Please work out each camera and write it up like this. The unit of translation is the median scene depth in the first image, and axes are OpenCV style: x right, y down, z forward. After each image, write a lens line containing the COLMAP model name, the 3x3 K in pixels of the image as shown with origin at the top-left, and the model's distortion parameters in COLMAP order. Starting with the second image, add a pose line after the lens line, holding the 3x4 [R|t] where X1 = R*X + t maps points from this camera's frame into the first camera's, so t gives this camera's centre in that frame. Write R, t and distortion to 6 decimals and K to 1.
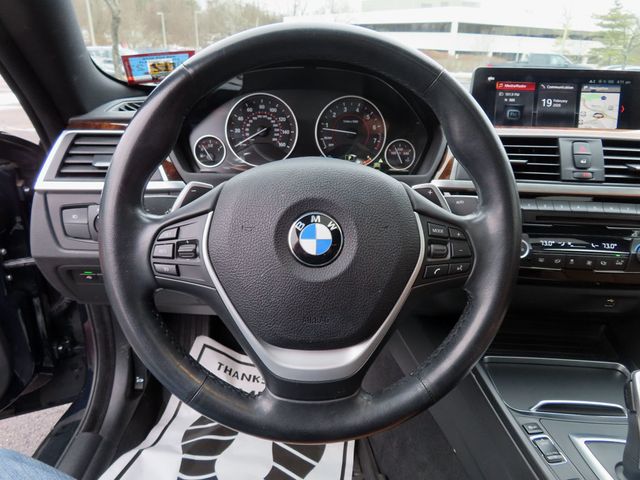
lens RADIAL K [[459.0, 0, 319.7], [0, 459.0, 239.9], [0, 0, 1]] dist [0.032809, -0.052357]
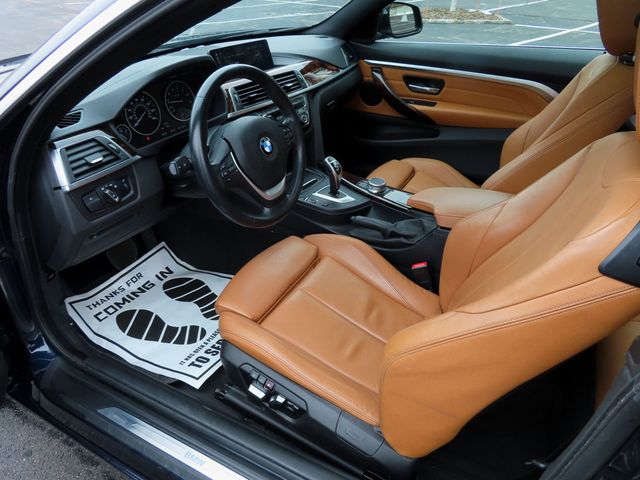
lens RADIAL K [[458.5, 0, 318.7], [0, 458.5, 242.0], [0, 0, 1]] dist [-0.011179, 0.007847]
pose [[0.533045, -0.473898, 0.700916, -1.182012], [0.306504, 0.880309, 0.362093, -0.228542], [-0.788618, 0.021822, 0.614496, -0.534241]]
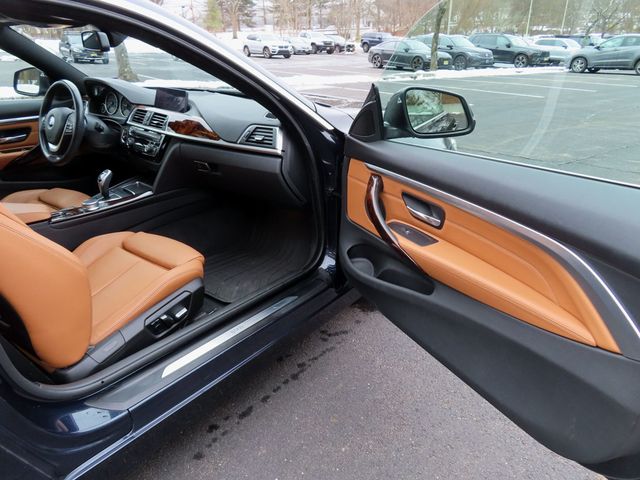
lens RADIAL K [[462.6, 0, 320.5], [0, 462.6, 237.3], [0, 0, 1]] dist [-0.006598, 0.000665]
pose [[0.754043, 0.241355, -0.610874, 3.356322], [-0.222996, 0.968870, 0.107539, 0.013575], [0.617813, 0.055134, 0.784390, -0.662079]]
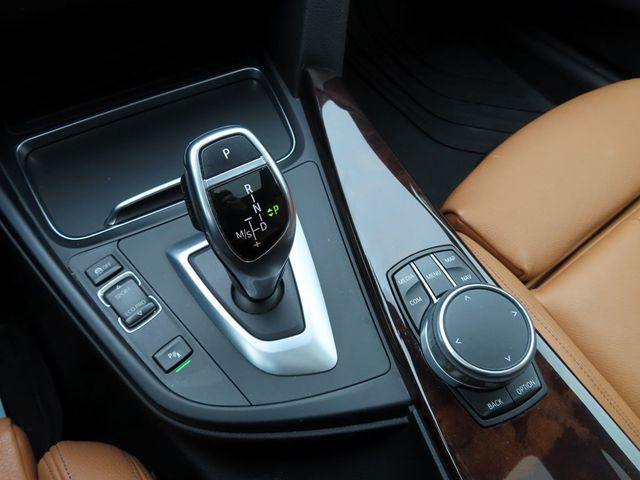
lens RADIAL K [[458.5, 0, 318.7], [0, 458.5, 242.0], [0, 0, 1]] dist [-0.011179, 0.007847]
pose [[0.841531, -0.460601, 0.282262, 0.458699], [0.188955, 0.740475, 0.644975, 0.070107], [-0.506084, -0.489431, 0.710166, 0.425787]]
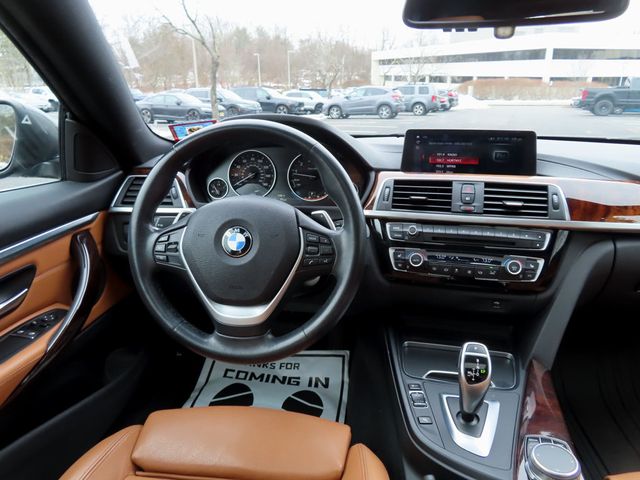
lens RADIAL K [[458.5, 0, 318.7], [0, 458.5, 242.0], [0, 0, 1]] dist [-0.011179, 0.007847]
pose [[0.982936, 0.026340, -0.182053, 0.355061], [-0.036455, 0.997959, -0.052438, 0.044164], [0.180300, 0.058180, 0.981890, -0.384217]]
